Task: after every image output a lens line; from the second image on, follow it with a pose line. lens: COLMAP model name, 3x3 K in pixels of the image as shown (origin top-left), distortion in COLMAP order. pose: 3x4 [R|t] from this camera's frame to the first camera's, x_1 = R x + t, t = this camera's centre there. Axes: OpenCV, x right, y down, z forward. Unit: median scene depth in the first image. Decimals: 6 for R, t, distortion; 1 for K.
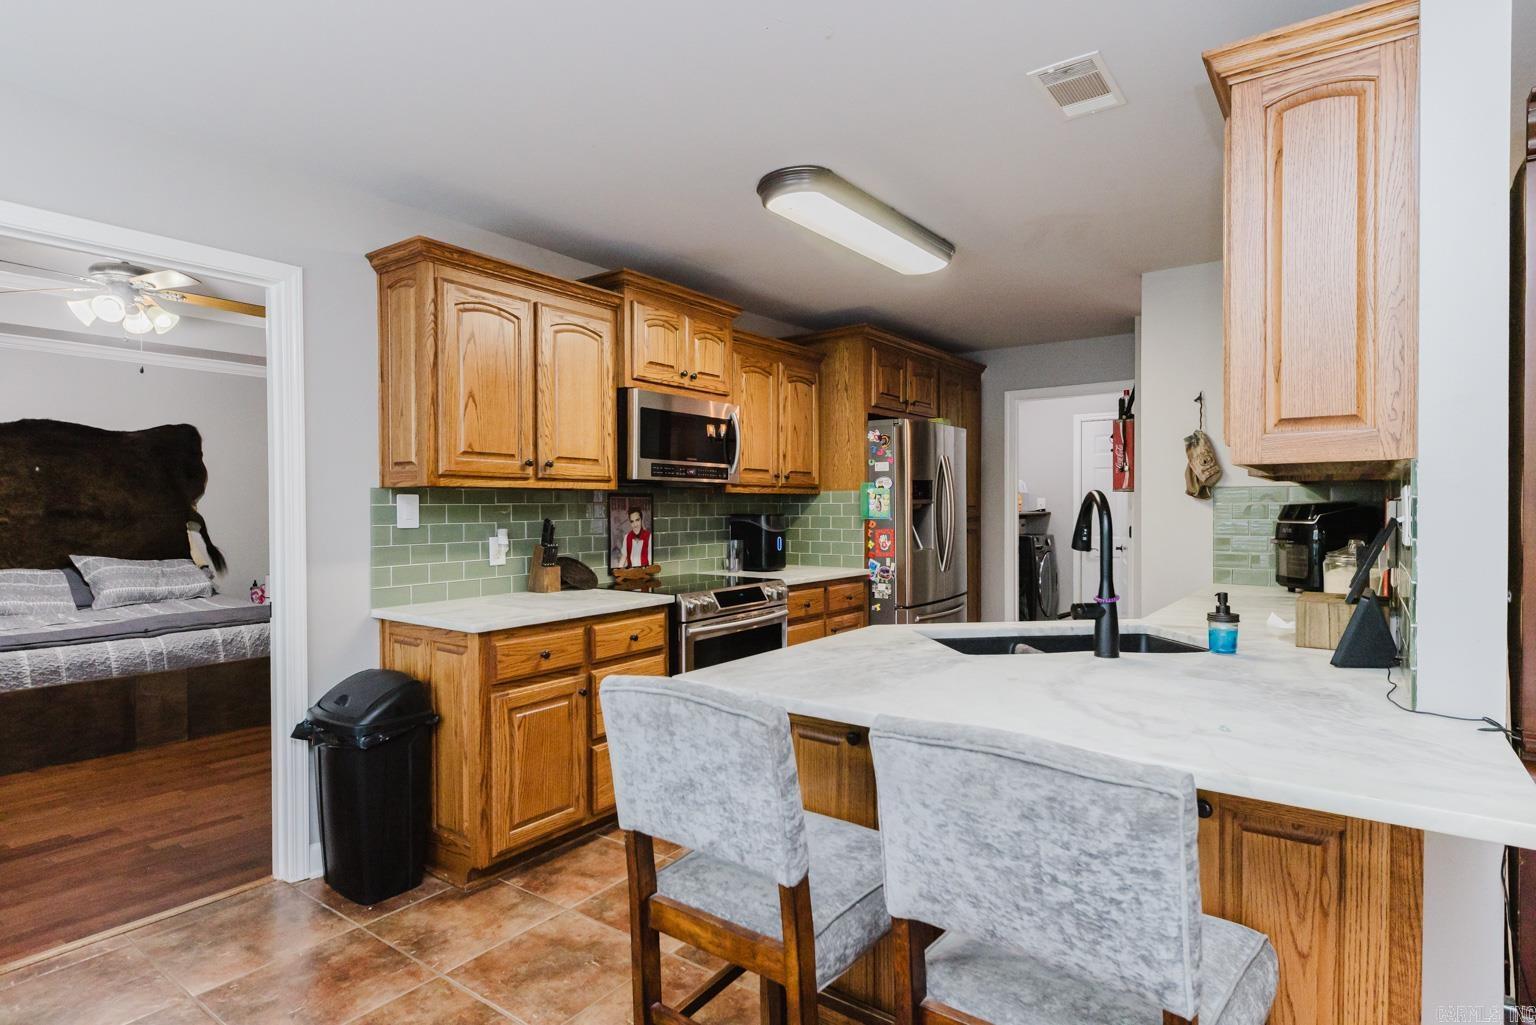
lens RADIAL K [[821.2, 0, 767.2], [0, 821.2, 503.9], [0, 0, 1]] dist [0.005898, 0.000585]
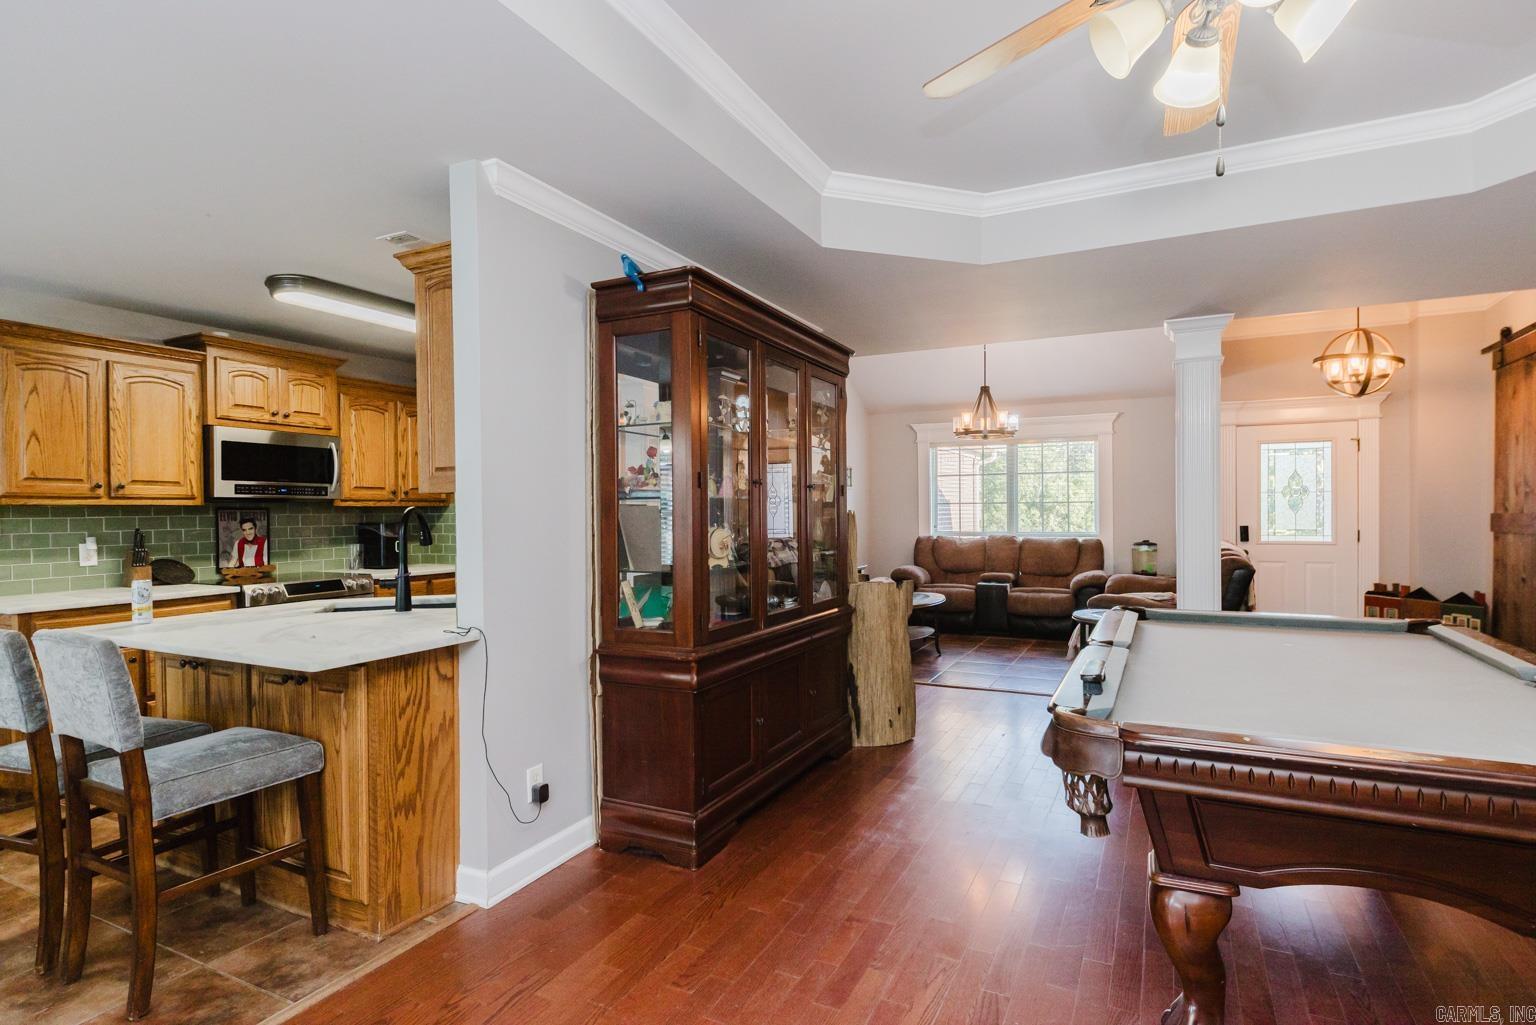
lens RADIAL K [[784.5, 0, 768.3], [0, 784.5, 513.9], [0, 0, 1]] dist [0.000705, 0.000197]
pose [[0.987029, -0.010319, 0.160210, 0.488329], [0.009976, 0.999946, 0.002947, 0.001311], [-0.160231, -0.001311, 0.987079, -0.343157]]
